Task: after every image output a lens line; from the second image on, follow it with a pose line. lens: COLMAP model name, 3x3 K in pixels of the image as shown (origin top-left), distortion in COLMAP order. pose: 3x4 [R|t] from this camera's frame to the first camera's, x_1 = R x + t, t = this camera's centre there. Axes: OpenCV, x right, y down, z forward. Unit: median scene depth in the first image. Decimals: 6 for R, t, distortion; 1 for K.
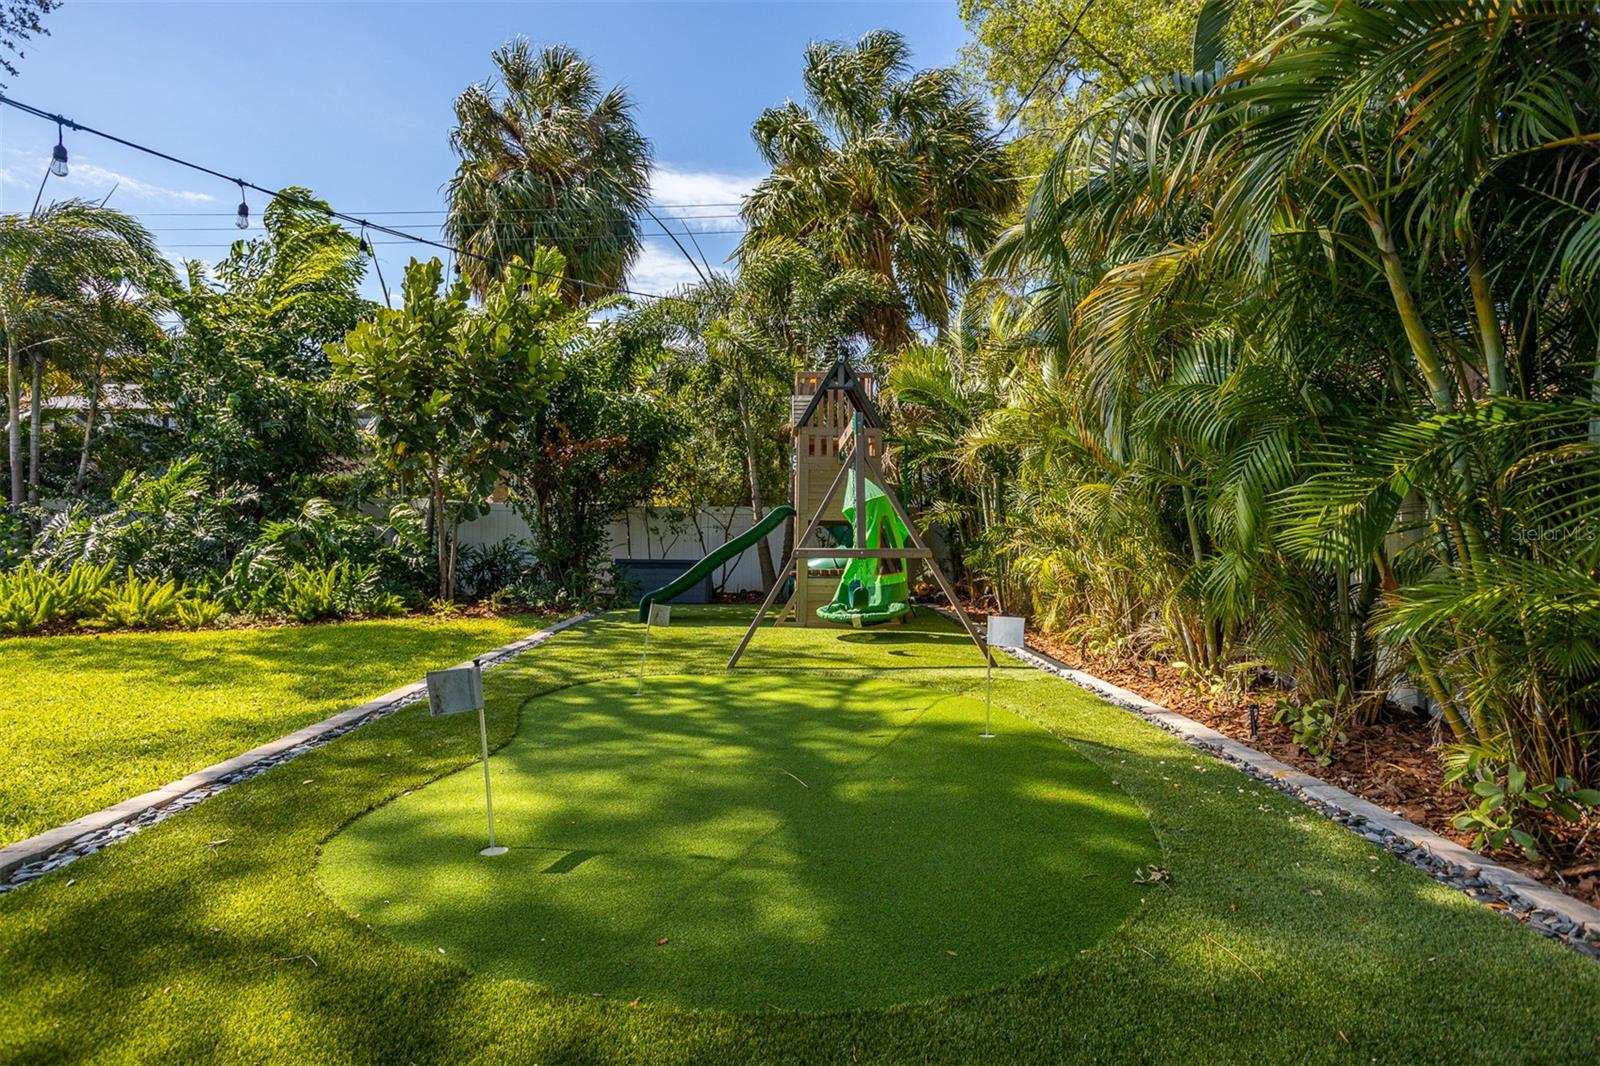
lens RADIAL K [[822.7, 0, 786.6], [0, 822.7, 531.1], [0, 0, 1]] dist [-0.050871, 0.030803]
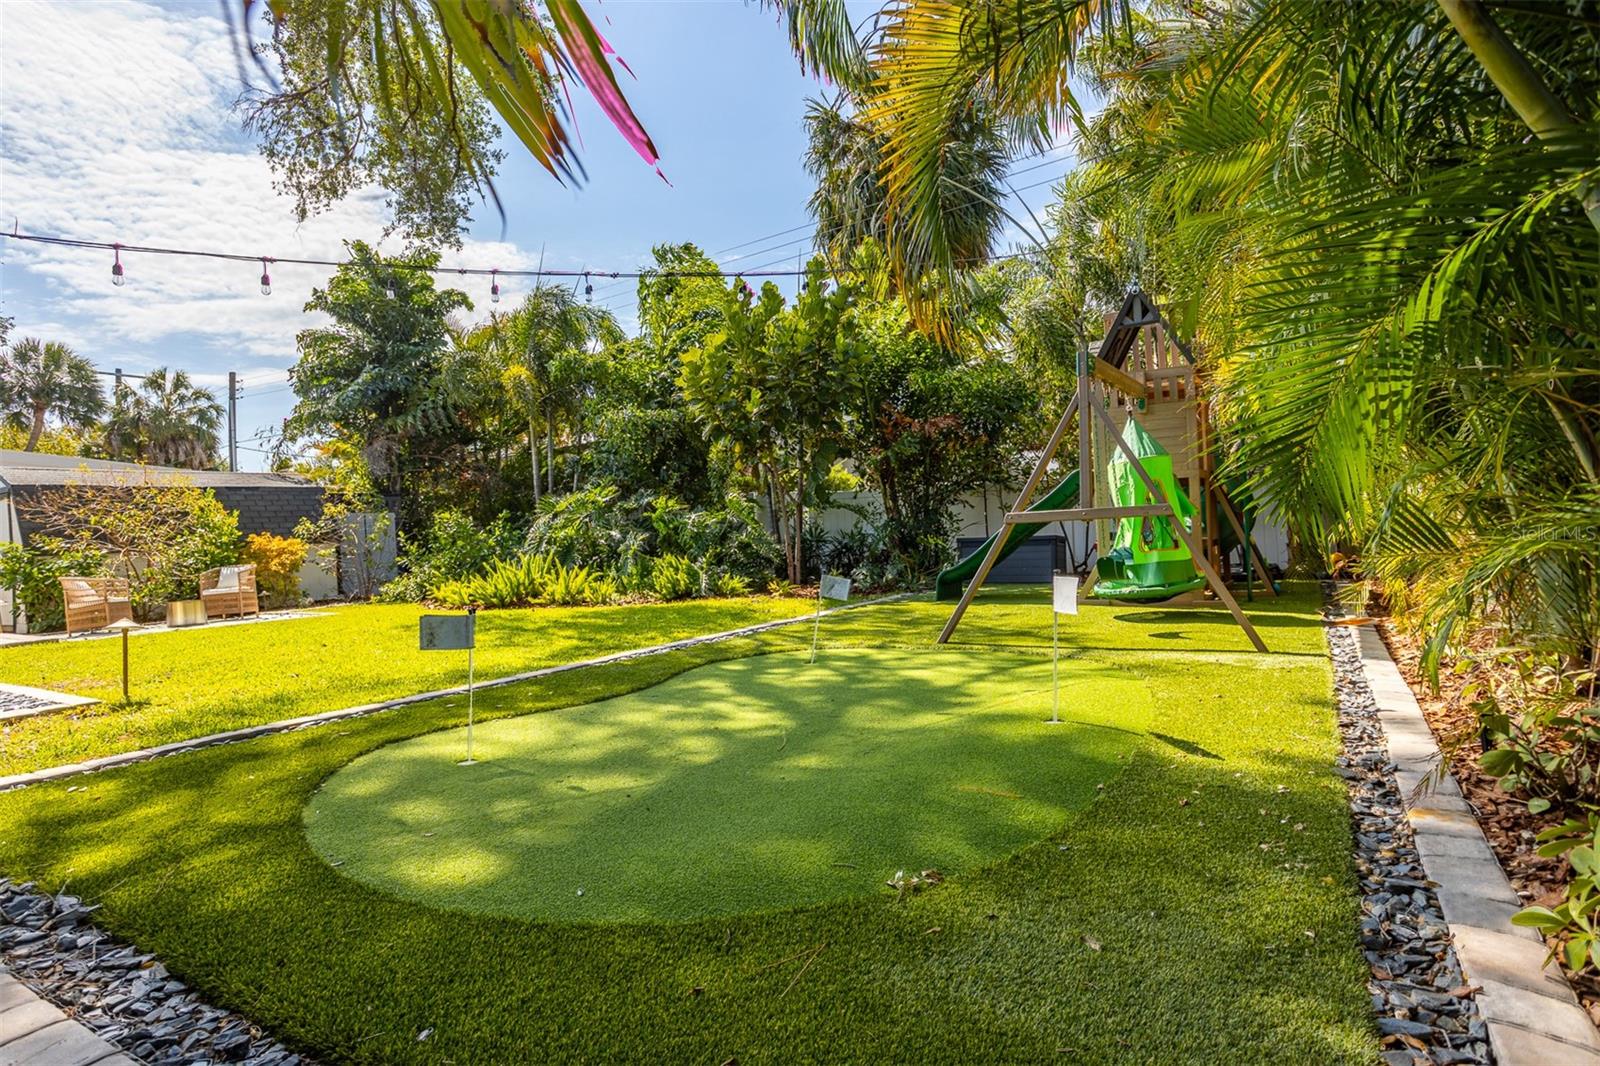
lens RADIAL K [[847.5, 0, 796.6], [0, 847.5, 527.6], [0, 0, 1]] dist [-0.071662, 0.033209]
pose [[0.831881, -0.044840, -0.553140, 0.213879], [0.051072, 0.998686, -0.004149, 0.017190], [0.552600, -0.024798, 0.833078, 0.061917]]
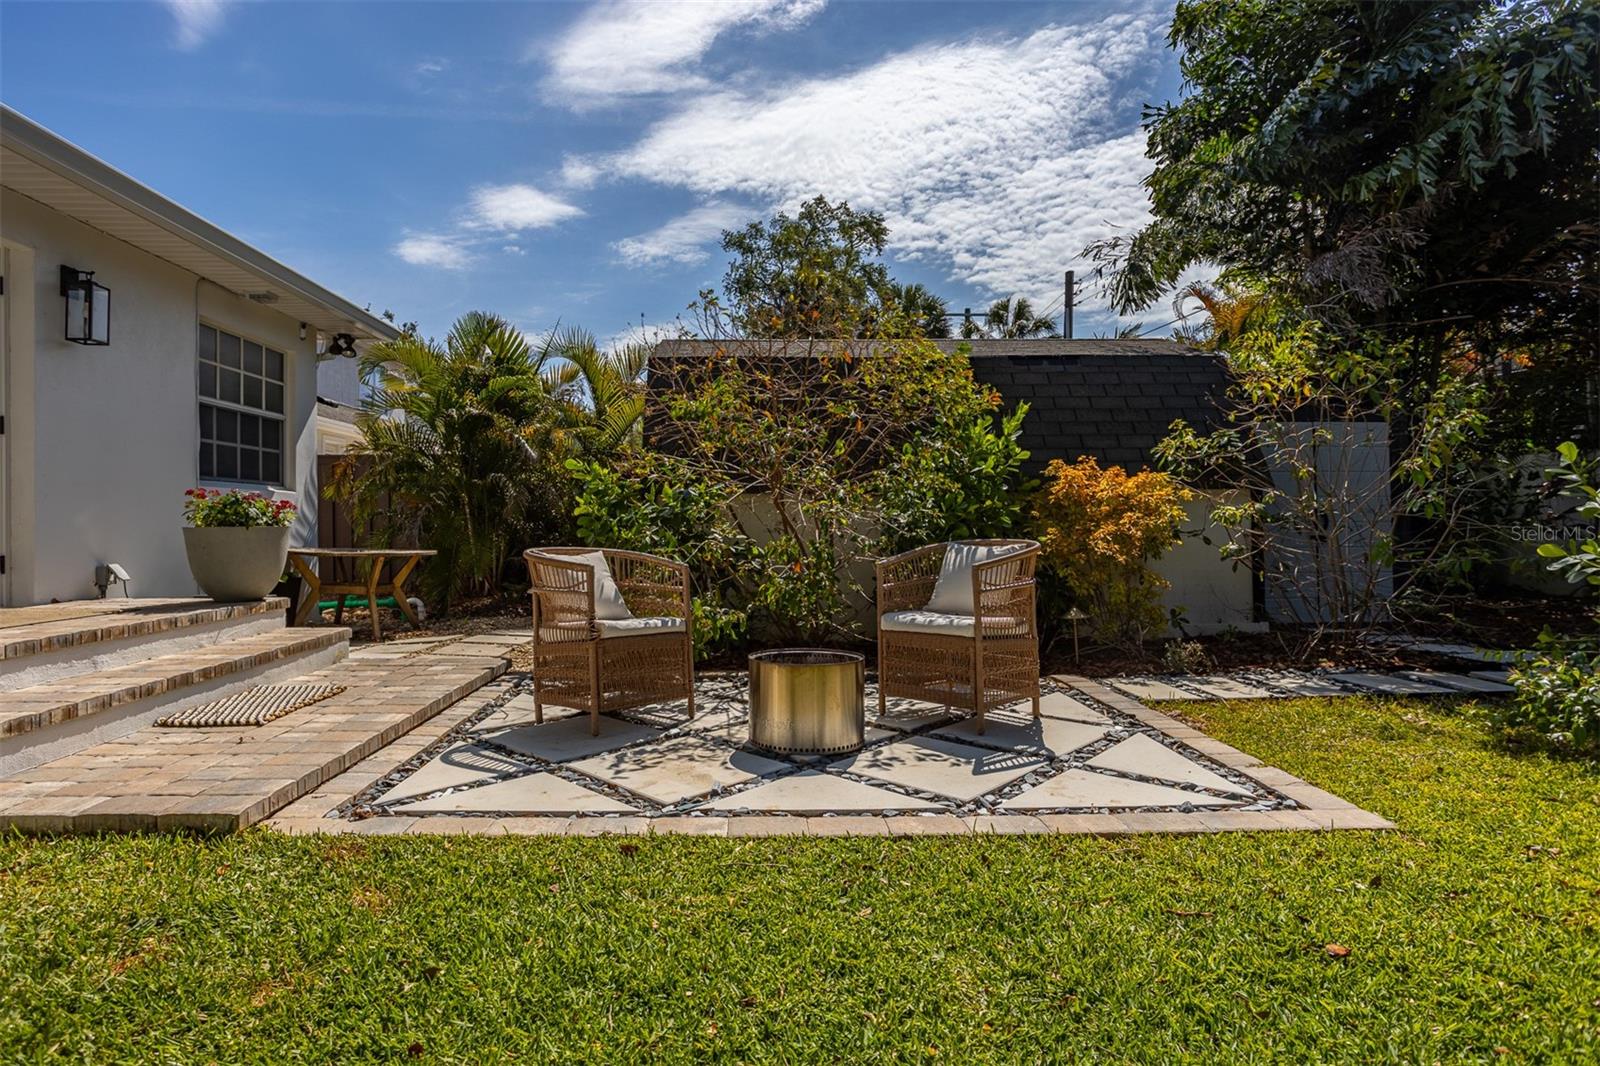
lens RADIAL K [[839.7, 0, 795.5], [0, 839.7, 540.0], [0, 0, 1]] dist [-0.058181, 0.037896]
pose [[0.056498, 0.027719, -0.998018, -0.711360], [0.006662, 0.999582, 0.028140, 0.013994], [0.998380, -0.008239, 0.056290, 0.482758]]
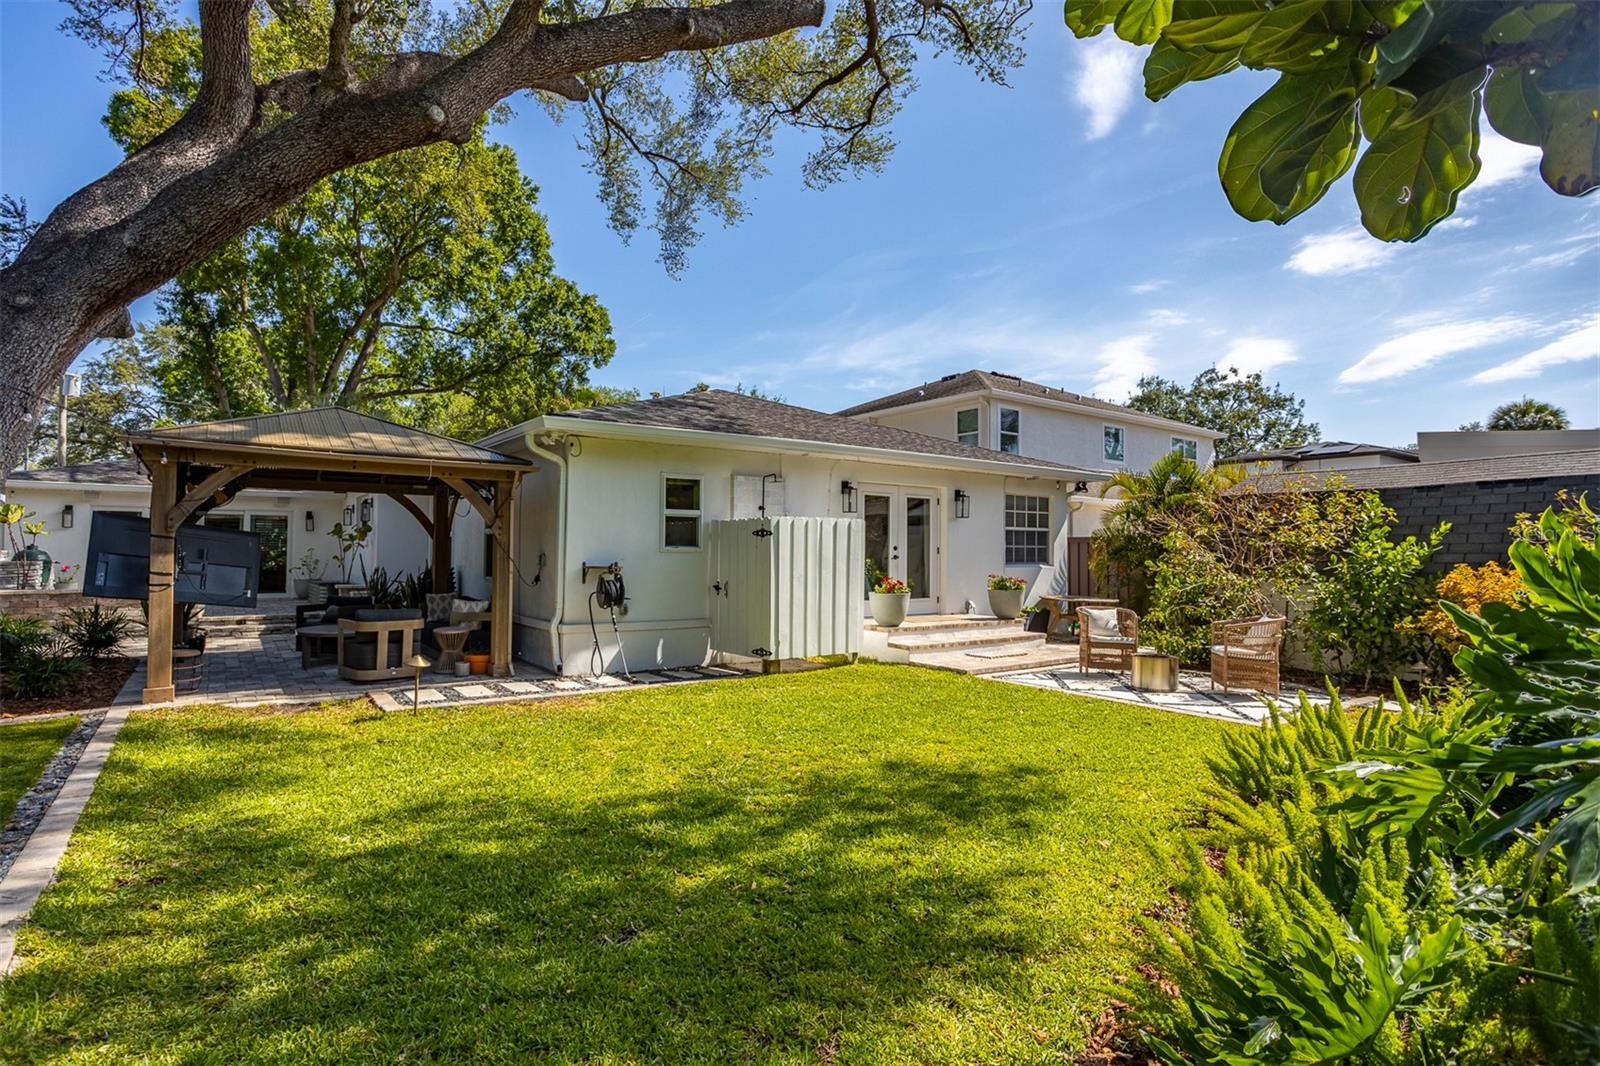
lens RADIAL K [[847.4, 0, 807.9], [0, 847.4, 534.6], [0, 0, 1]] dist [-0.059968, 0.037975]
pose [[-0.785680, -0.014796, -0.618456, -0.262822], [-0.003277, 0.999799, -0.019756, -0.032160], [0.618624, -0.013495, -0.785571, 0.931446]]
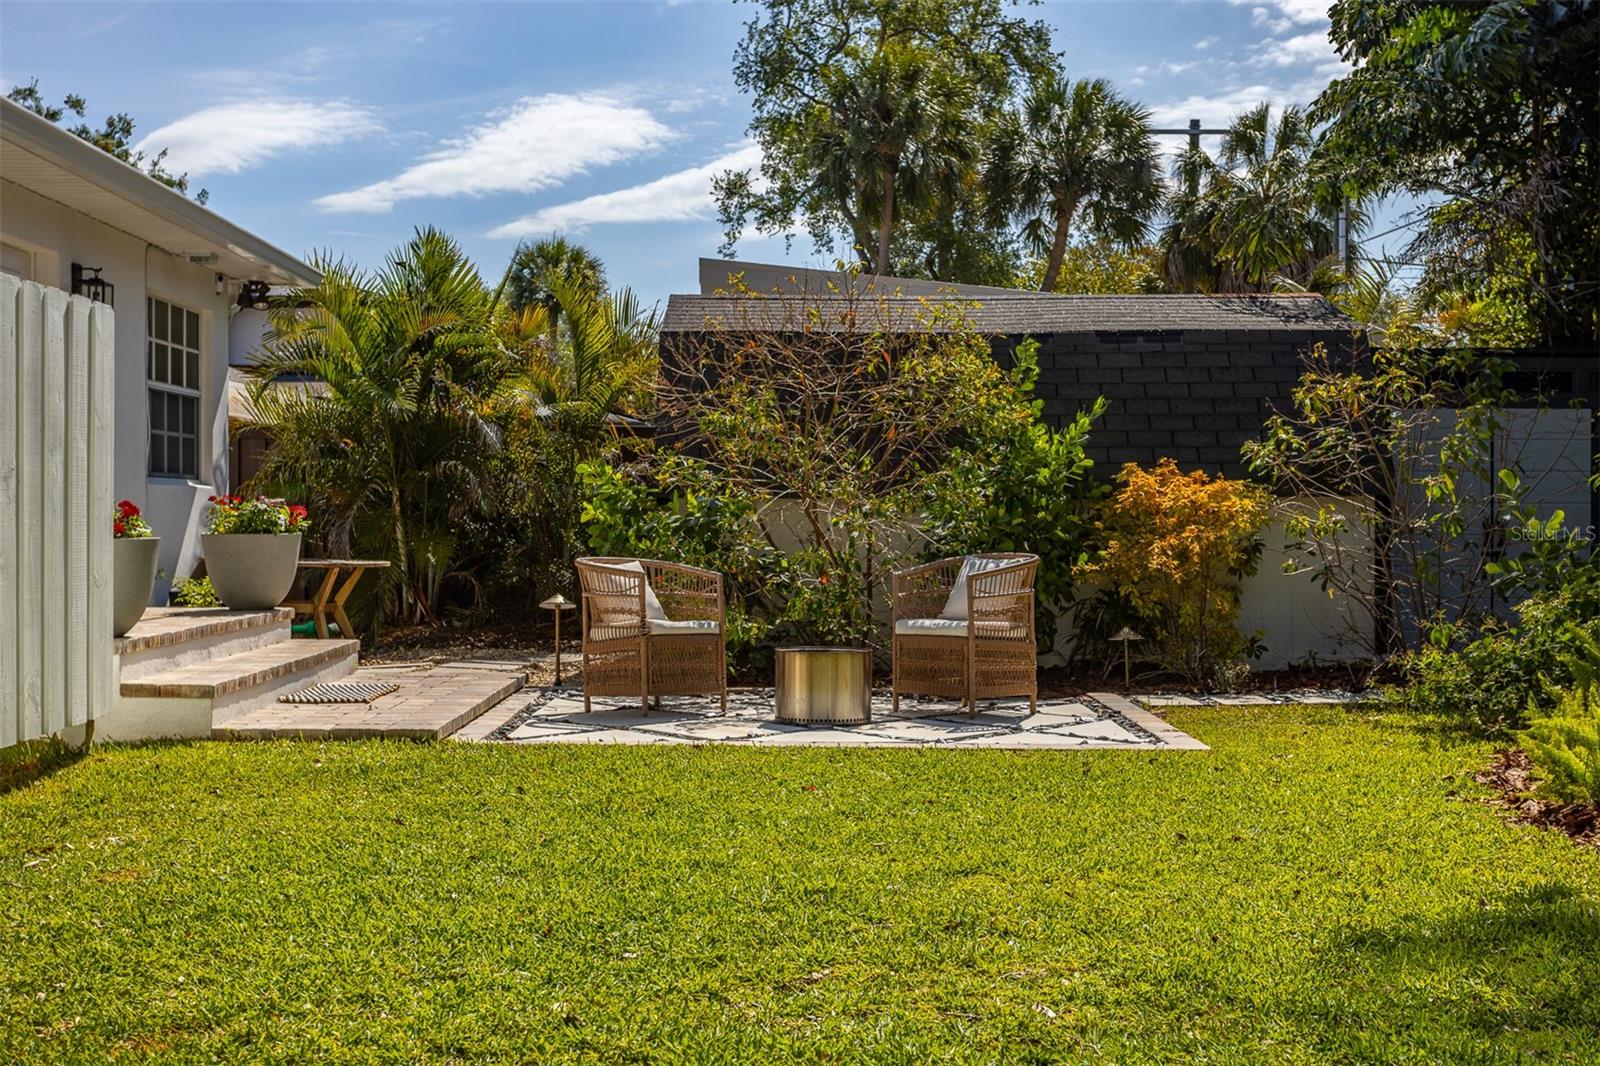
lens RADIAL K [[1775.4, 0, 807.8], [0, 1775.4, 533.3], [0, 0, 1]] dist [0.067231, -0.005527]
pose [[0.015997, 0.017386, -0.999721, -0.237426], [-0.001031, 0.999849, 0.017372, 0.000863], [0.999872, 0.000753, 0.016013, 0.484147]]
